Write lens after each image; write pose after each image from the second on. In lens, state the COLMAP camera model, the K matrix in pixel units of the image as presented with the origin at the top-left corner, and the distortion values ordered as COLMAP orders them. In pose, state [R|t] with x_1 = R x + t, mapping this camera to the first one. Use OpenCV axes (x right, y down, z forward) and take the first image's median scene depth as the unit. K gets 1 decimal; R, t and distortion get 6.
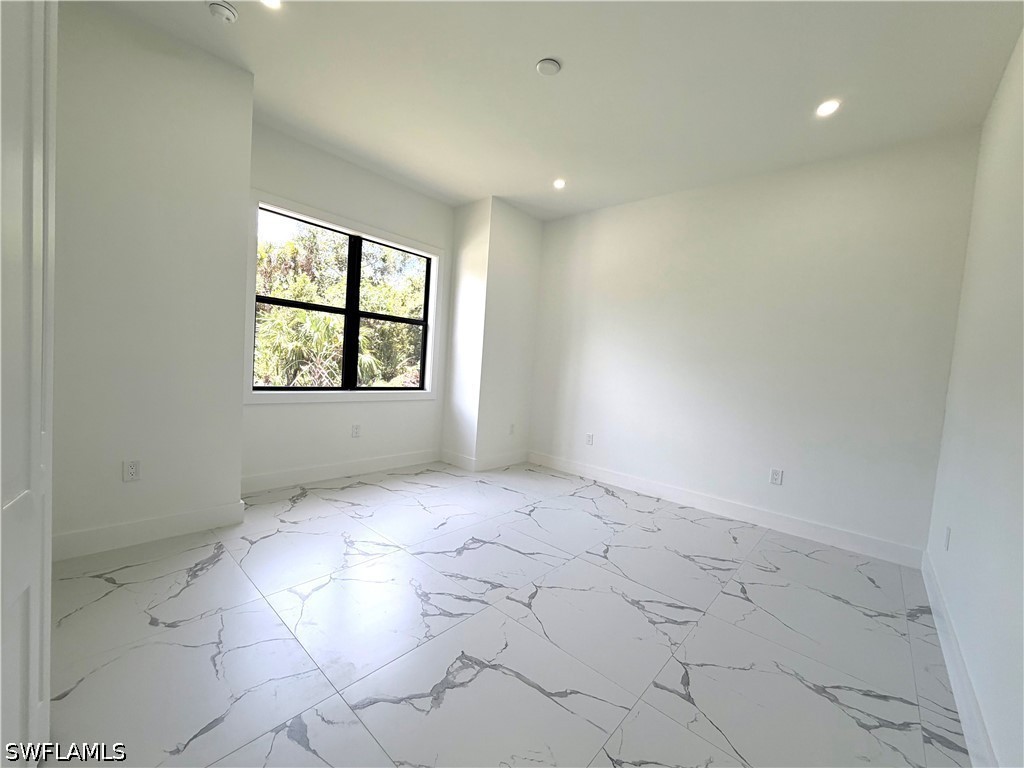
lens RADIAL K [[408.7, 0, 517.7], [0, 408.7, 374.9], [0, 0, 1]] dist [0.000028, 0.000114]
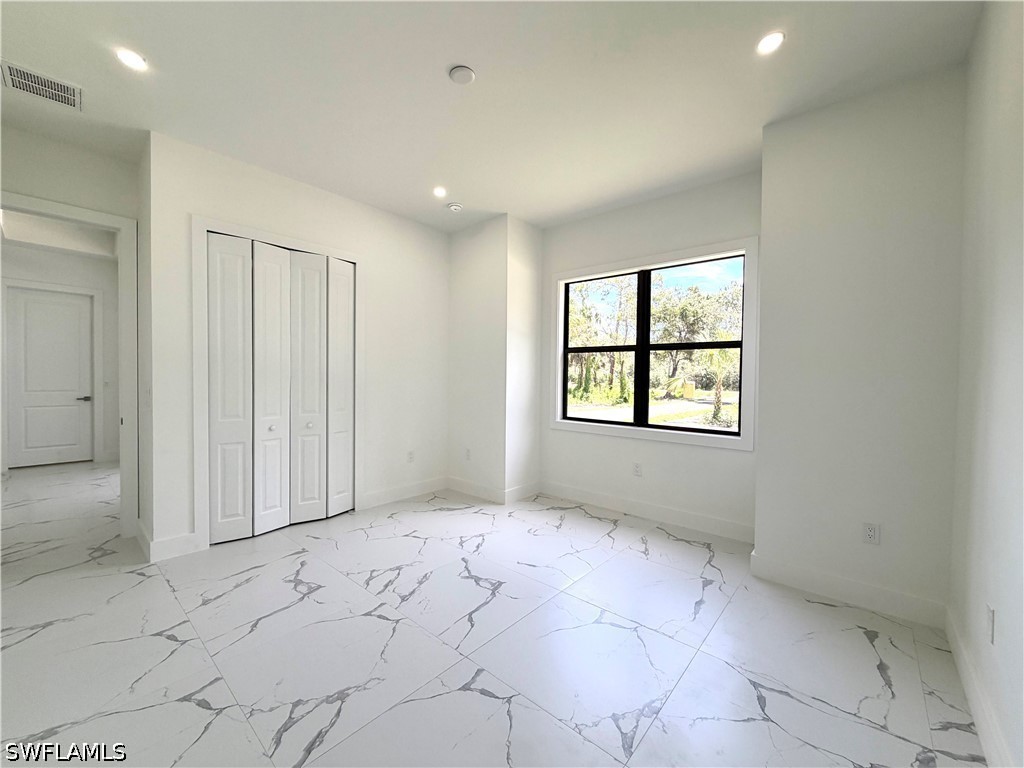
lens RADIAL K [[408.7, 0, 502.1], [0, 408.7, 377.5], [0, 0, 1]] dist [0.000028, 0.000114]
pose [[-0.010209, -0.069295, -0.997544, 0.679732], [-0.043177, 0.996696, -0.068794, 0.002355], [0.999015, 0.042369, -0.013167, 0.803029]]
